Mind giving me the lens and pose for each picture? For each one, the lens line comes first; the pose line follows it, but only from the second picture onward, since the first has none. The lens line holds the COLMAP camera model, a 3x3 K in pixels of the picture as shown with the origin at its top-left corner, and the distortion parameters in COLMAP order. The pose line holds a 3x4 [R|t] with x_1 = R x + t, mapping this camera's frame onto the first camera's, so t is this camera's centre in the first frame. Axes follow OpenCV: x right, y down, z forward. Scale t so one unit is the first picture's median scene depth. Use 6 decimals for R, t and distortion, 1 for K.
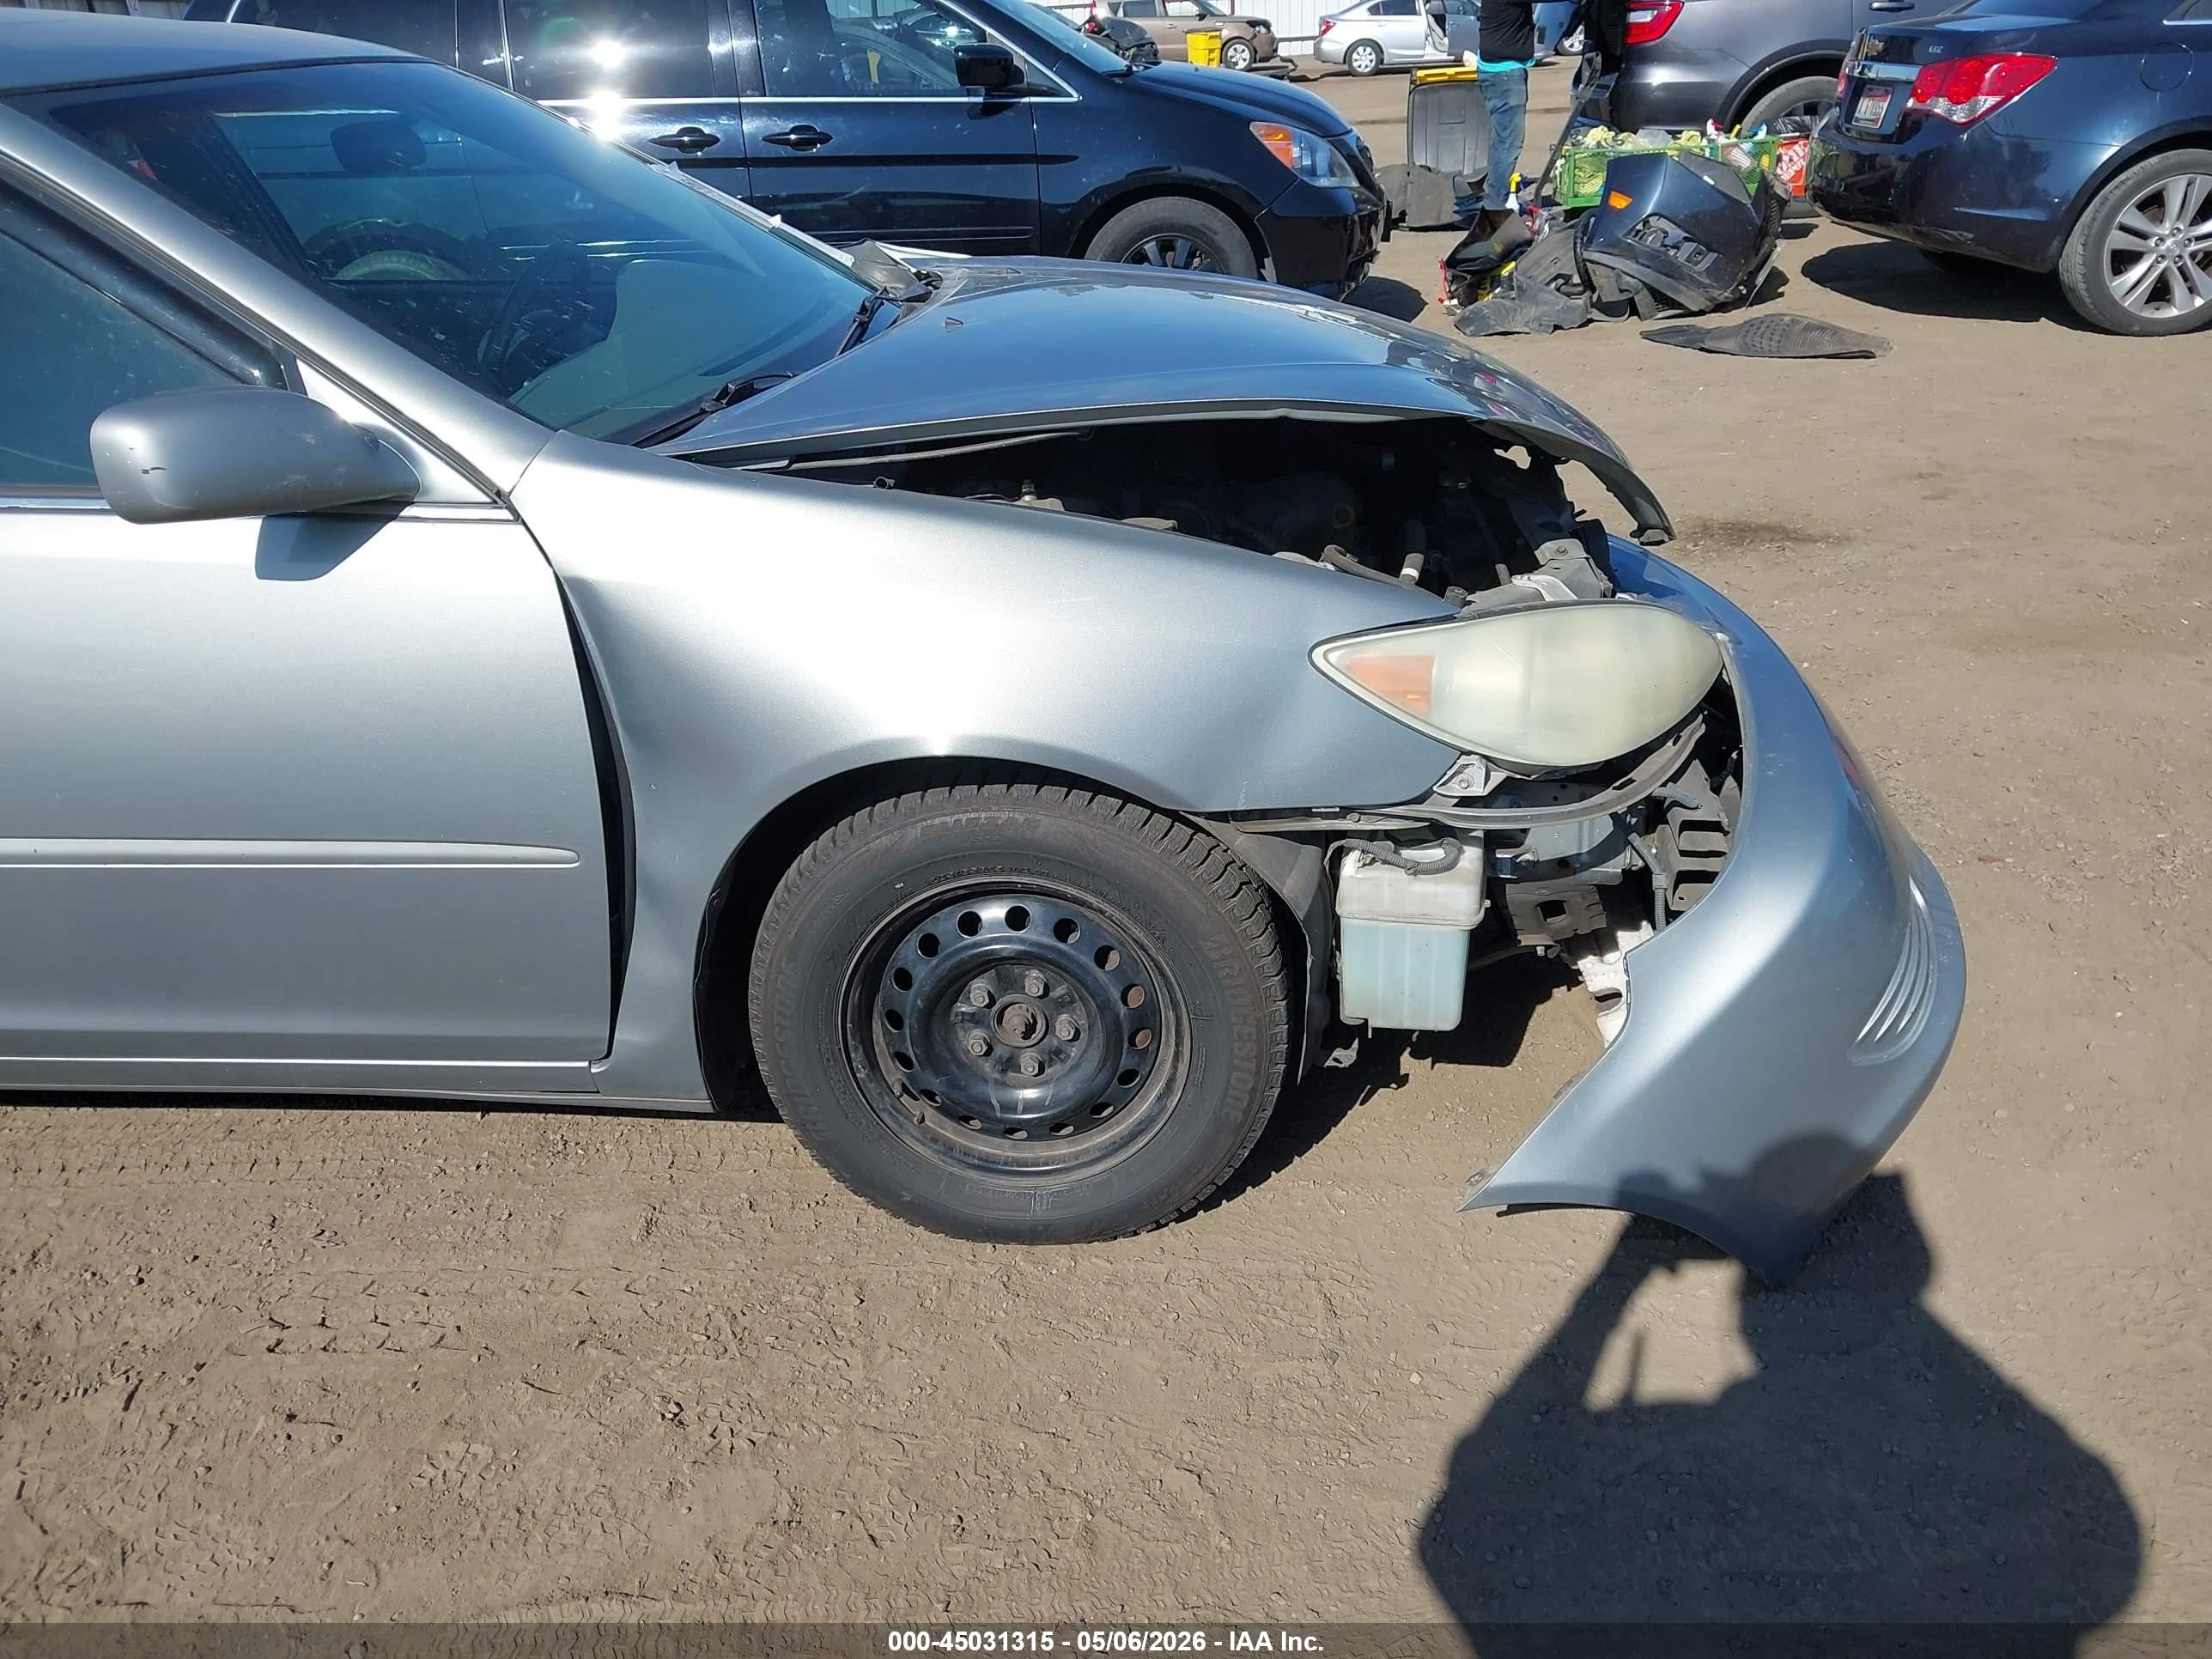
lens RADIAL K [[1689.6, 0, 1106.0], [0, 1689.6, 829.5], [0, 0, 1]] dist [0.037962, -0.050819]
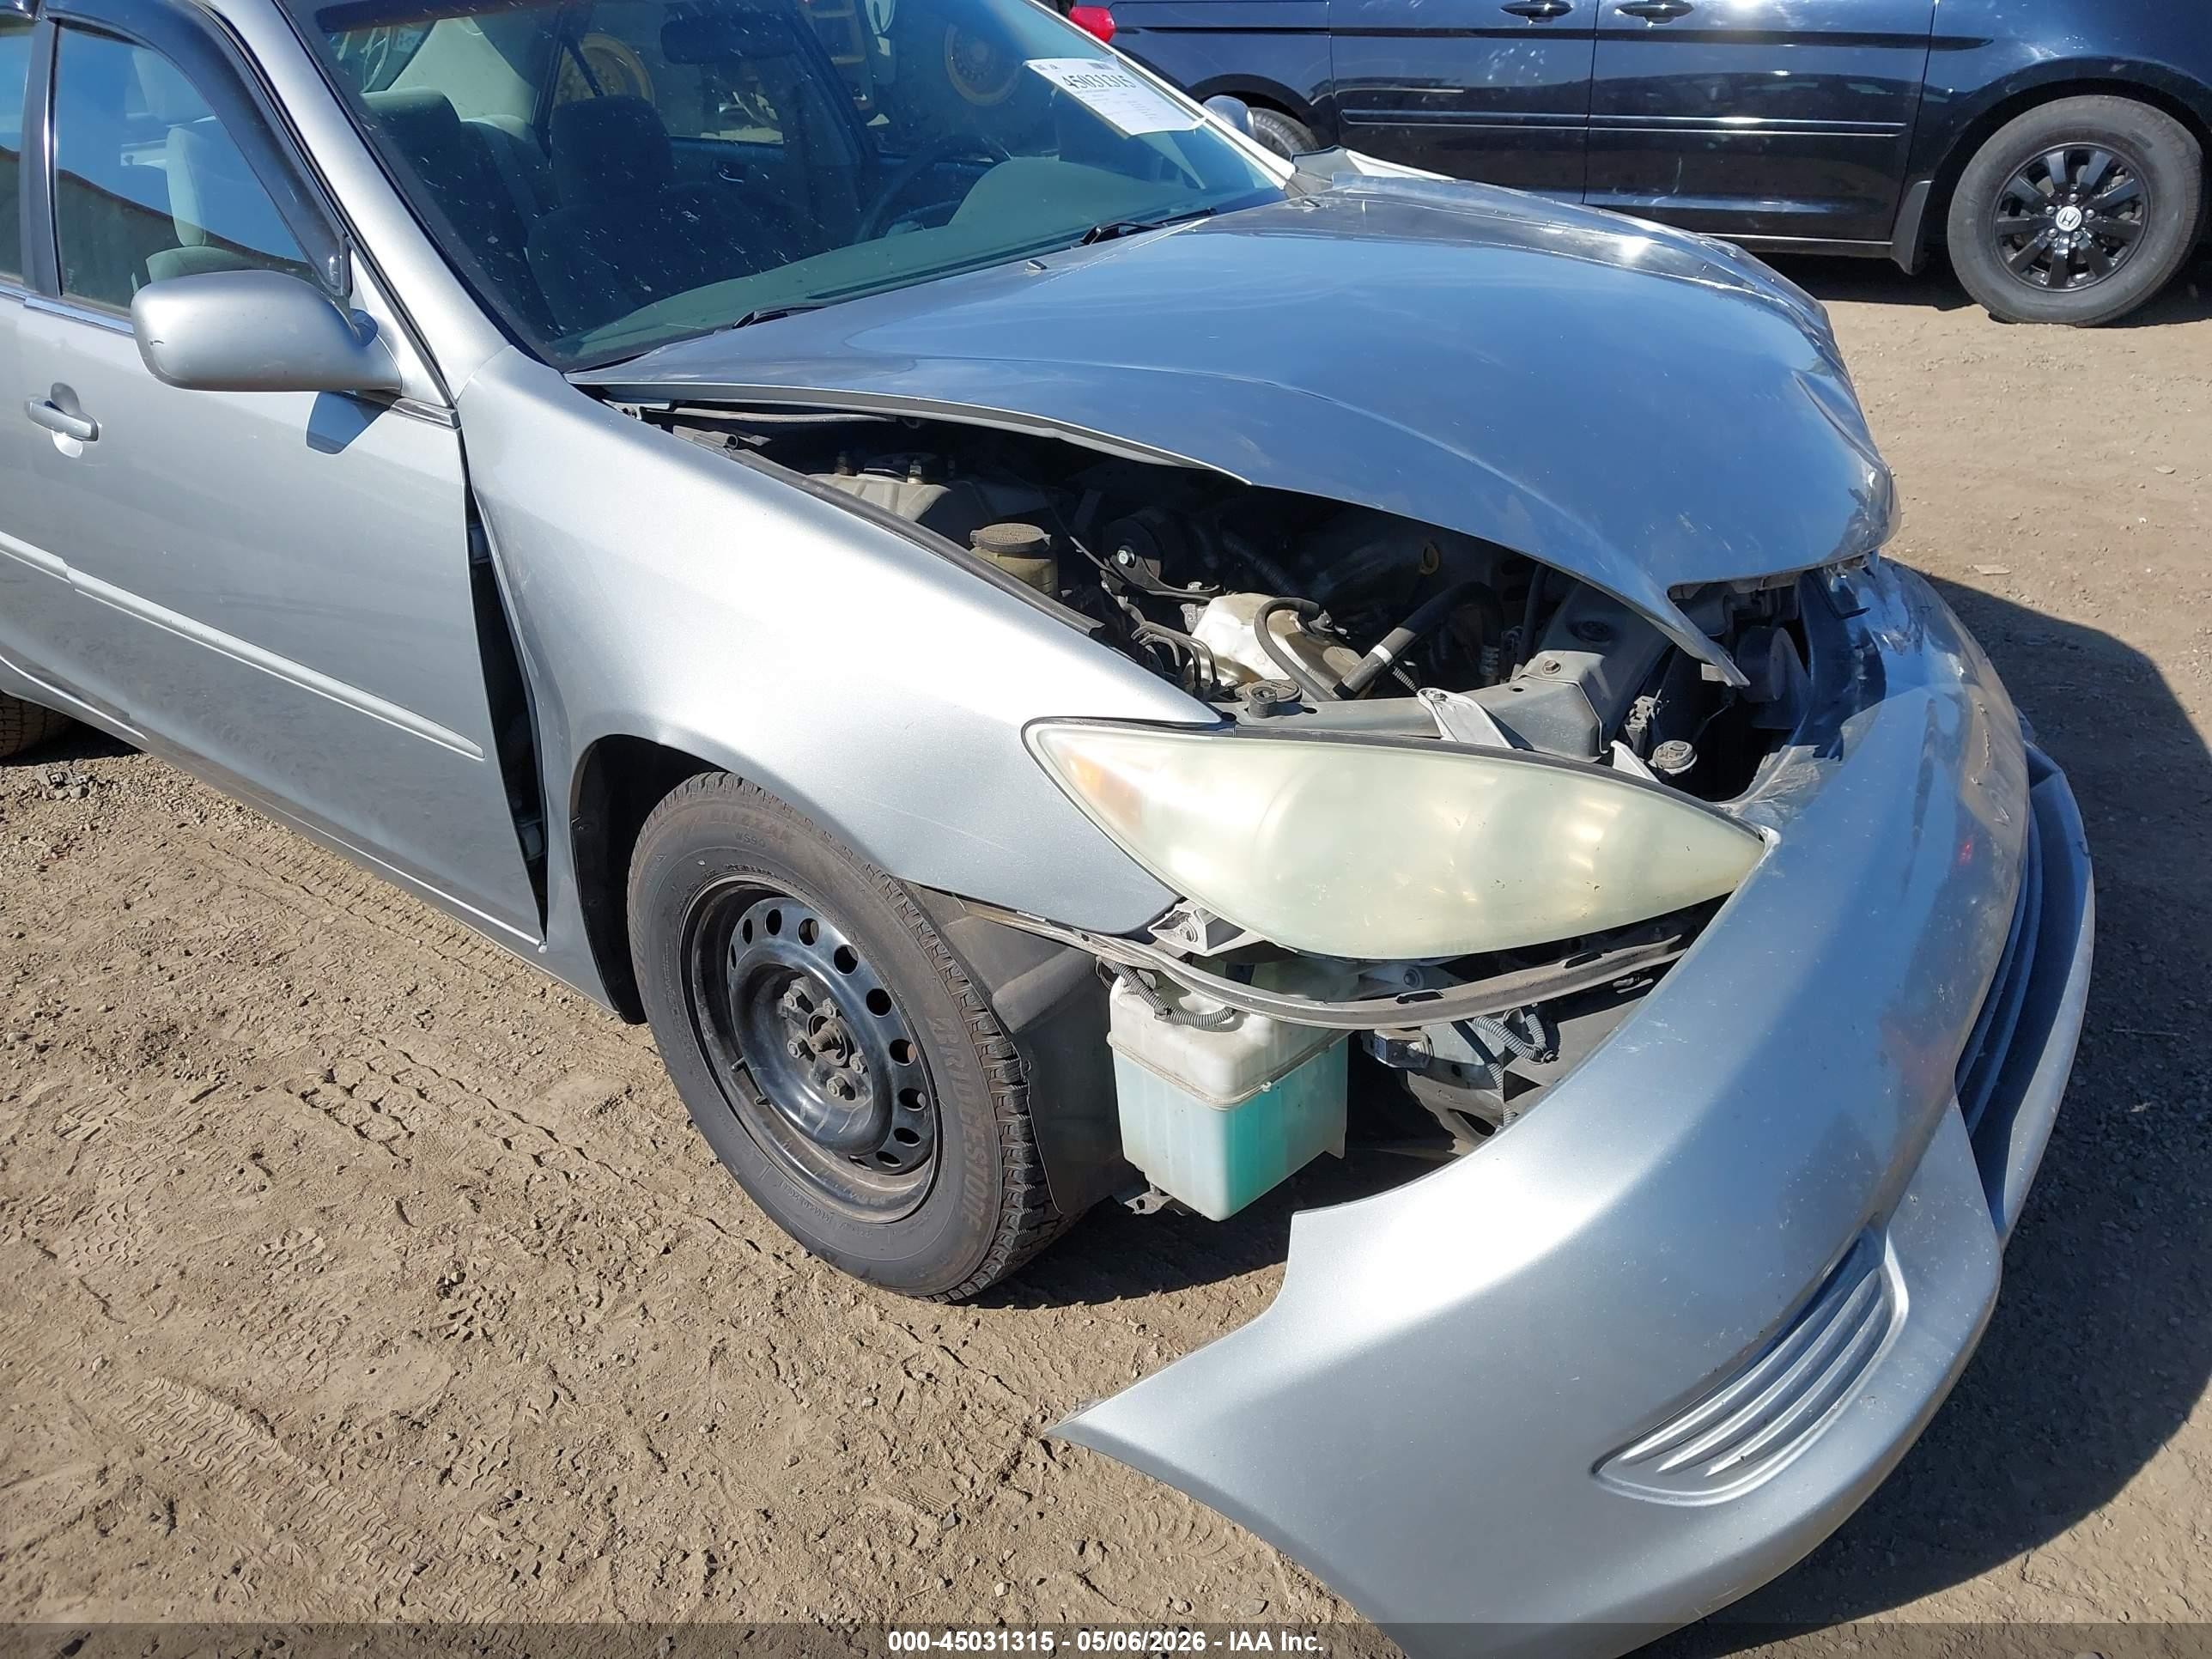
lens RADIAL K [[1713.1, 0, 1157.2], [0, 1713.1, 835.6], [0, 0, 1]] dist [0.002695, 0.006656]
pose [[0.827033, 0.265639, -0.495432, 0.532760], [-0.227599, 0.964072, 0.136979, -0.162847], [0.514019, -0.000526, 0.857779, 0.284532]]
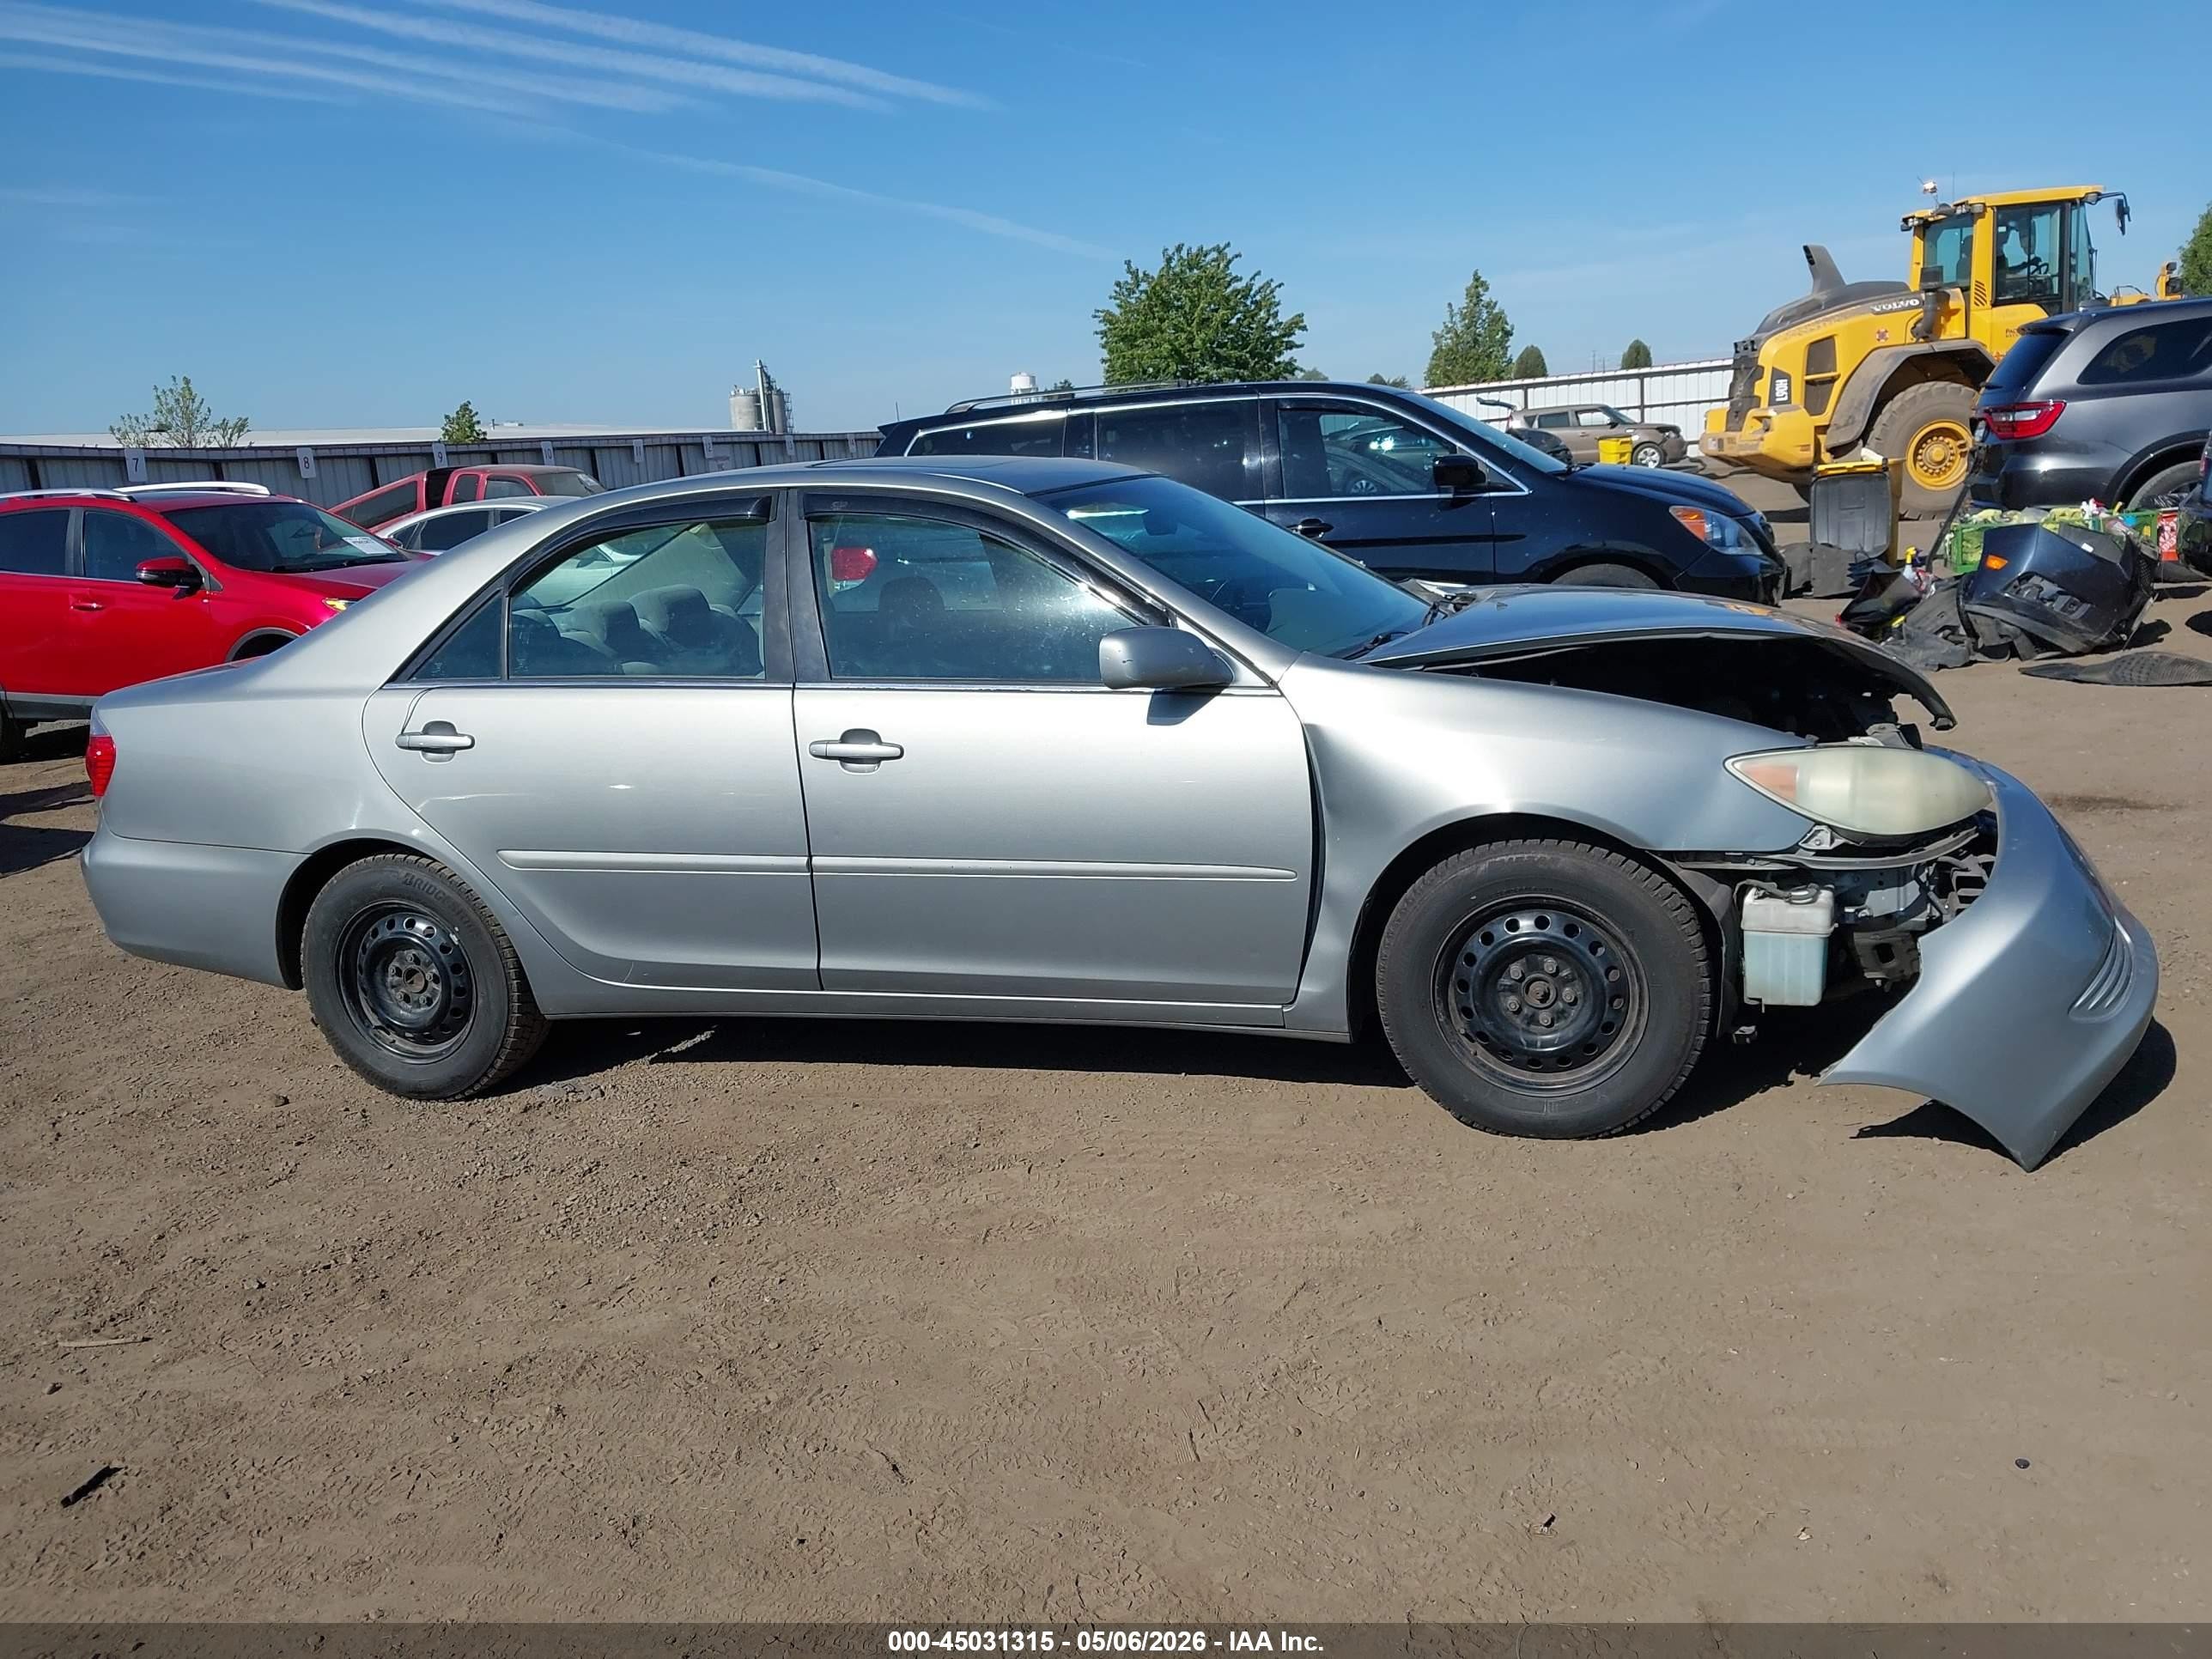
lens RADIAL K [[1737.1, 0, 1032.3], [0, 1737.1, 830.1], [0, 0, 1]] dist [0.007694, -0.013126]
pose [[0.967459, 0.025732, -0.251716, -0.111283], [-0.080077, 0.974820, -0.208118, 0.365602], [0.240022, 0.221502, 0.945159, -0.819149]]
